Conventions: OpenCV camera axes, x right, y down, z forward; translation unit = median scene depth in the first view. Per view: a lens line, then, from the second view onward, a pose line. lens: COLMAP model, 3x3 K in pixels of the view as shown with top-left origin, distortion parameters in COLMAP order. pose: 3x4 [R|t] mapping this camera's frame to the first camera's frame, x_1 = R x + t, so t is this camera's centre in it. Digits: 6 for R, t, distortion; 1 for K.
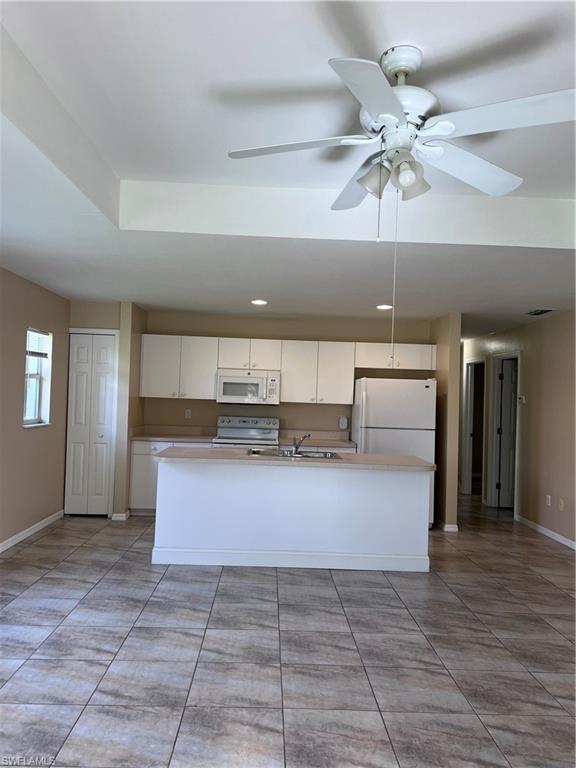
lens RADIAL K [[578.0, 0, 281.3], [0, 578.0, 385.0], [0, 0, 1]] dist [0.048908, -0.058335]
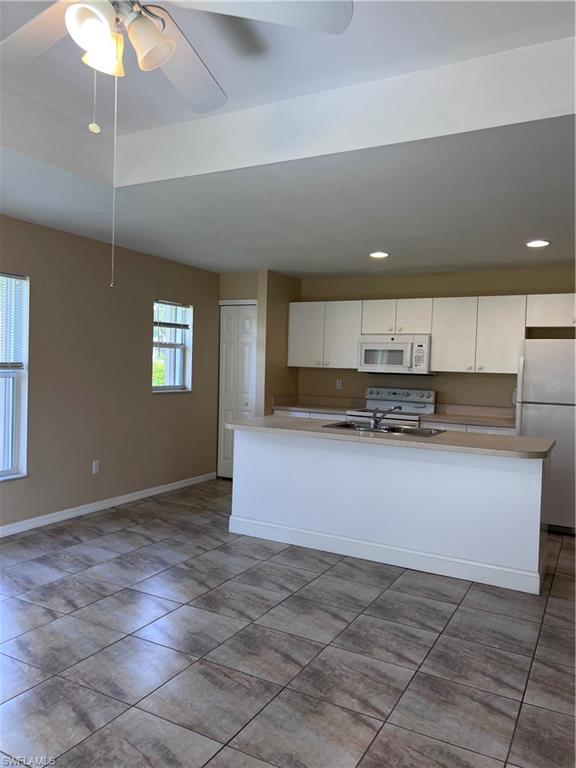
lens RADIAL K [[578.0, 0, 282.9], [0, 578.0, 382.7], [0, 0, 1]] dist [0.048908, -0.058335]
pose [[0.864339, 0.006220, -0.502871, 0.346374], [0.009879, 0.999521, 0.029344, 0.027611], [0.502812, -0.030331, 0.863863, 0.207472]]
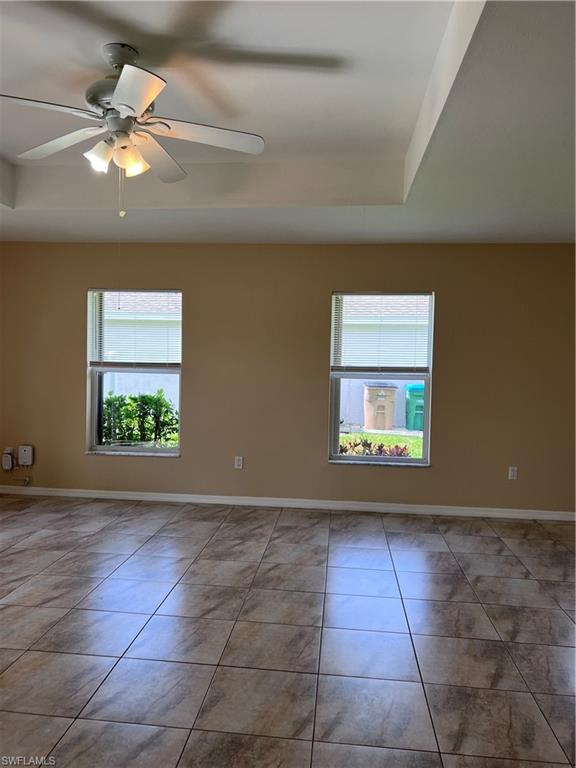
lens RADIAL K [[578.0, 0, 274.4], [0, 578.0, 372.1], [0, 0, 1]] dist [0.048908, -0.058335]
pose [[-0.141215, -0.020556, -0.989766, 0.620599], [-0.001146, 0.999787, -0.020600, 0.050678], [0.989978, -0.001775, -0.141208, 0.679533]]
